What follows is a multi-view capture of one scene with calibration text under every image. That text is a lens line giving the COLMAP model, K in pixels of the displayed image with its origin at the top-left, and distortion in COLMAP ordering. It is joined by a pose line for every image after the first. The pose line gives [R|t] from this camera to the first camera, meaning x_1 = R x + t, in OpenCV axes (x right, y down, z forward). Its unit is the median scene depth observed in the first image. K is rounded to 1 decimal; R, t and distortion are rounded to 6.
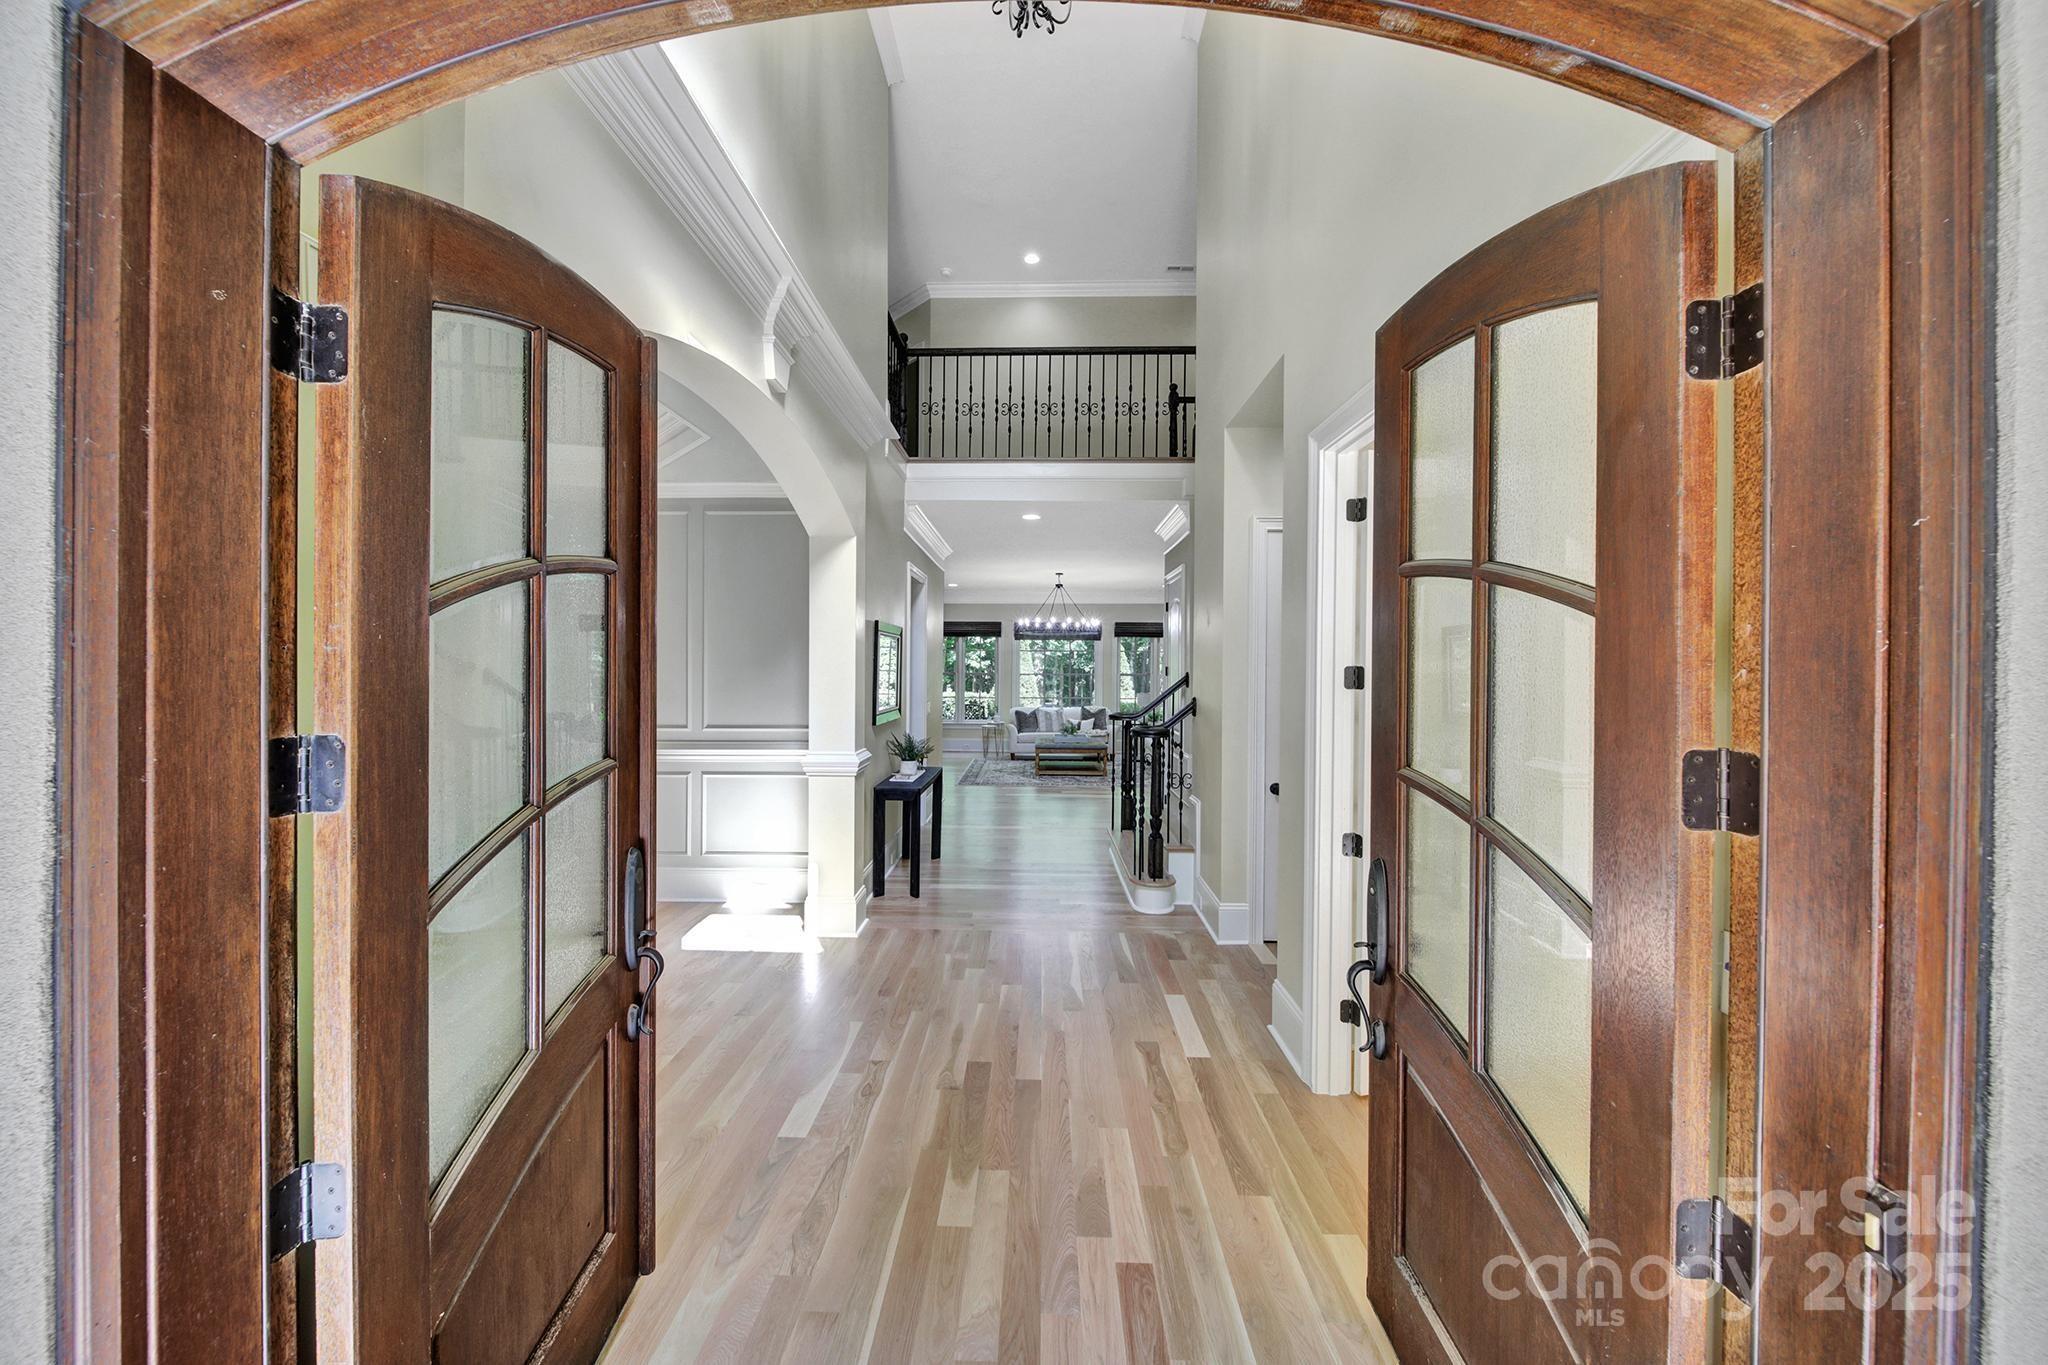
lens RADIAL K [[717.4, 0, 1020.4], [0, 717.4, 672.0], [0, 0, 1]] dist [-0.002143, -0.000811]
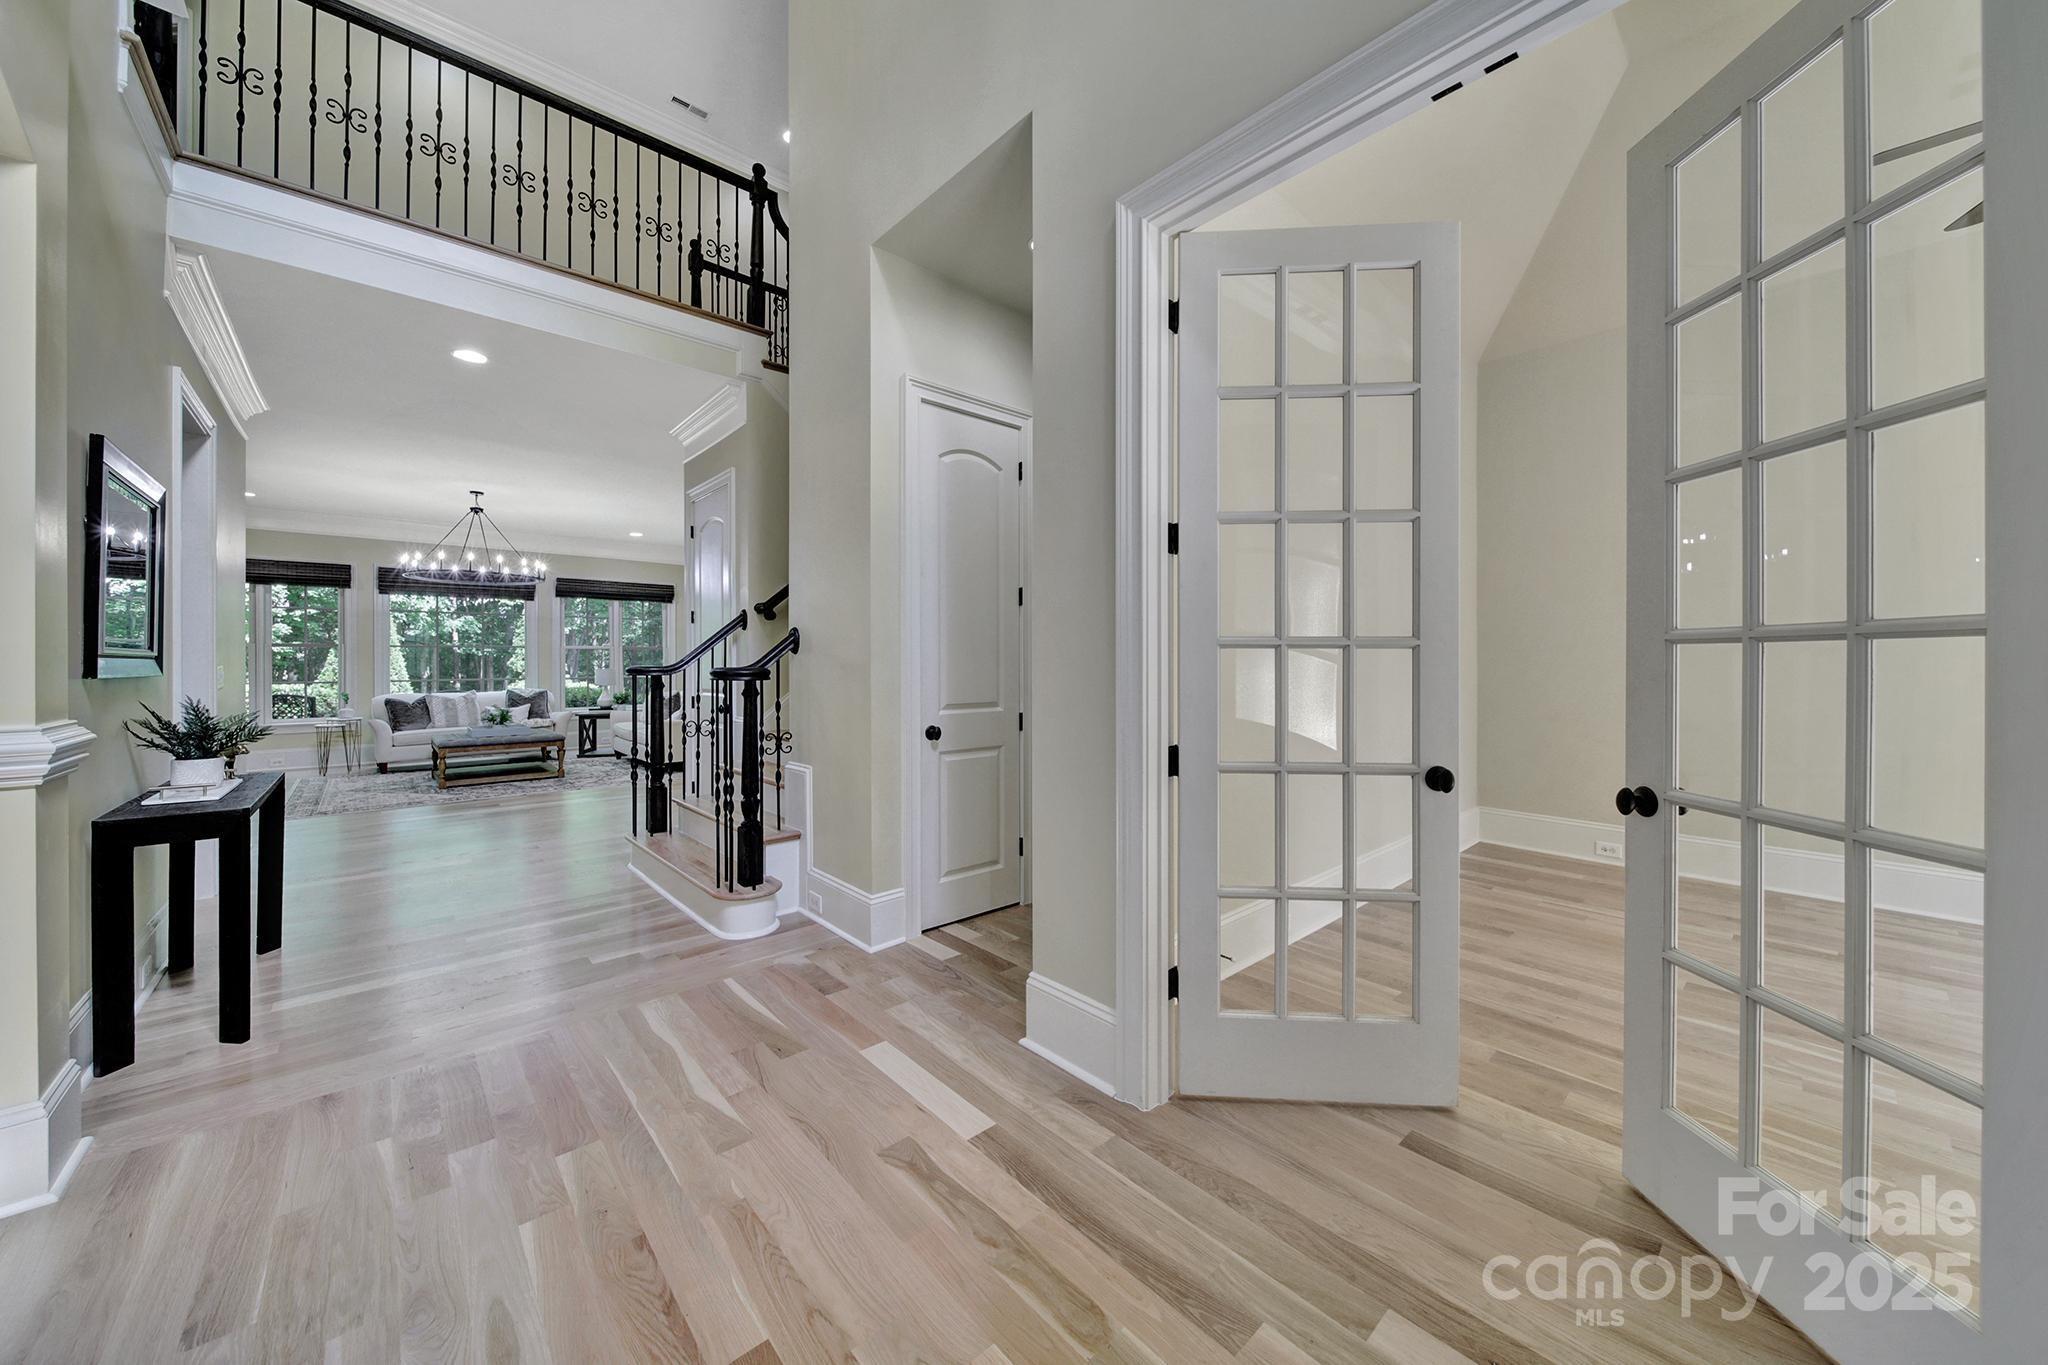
lens RADIAL K [[717.4, 0, 1017.3], [0, 717.4, 663.6], [0, 0, 1]] dist [-0.002143, -0.000811]
pose [[0.724167, -0.010350, 0.689547, -0.095359], [0.014626, 0.999893, -0.000352, 0.073807], [-0.689470, 0.010341, 0.724241, 0.305701]]
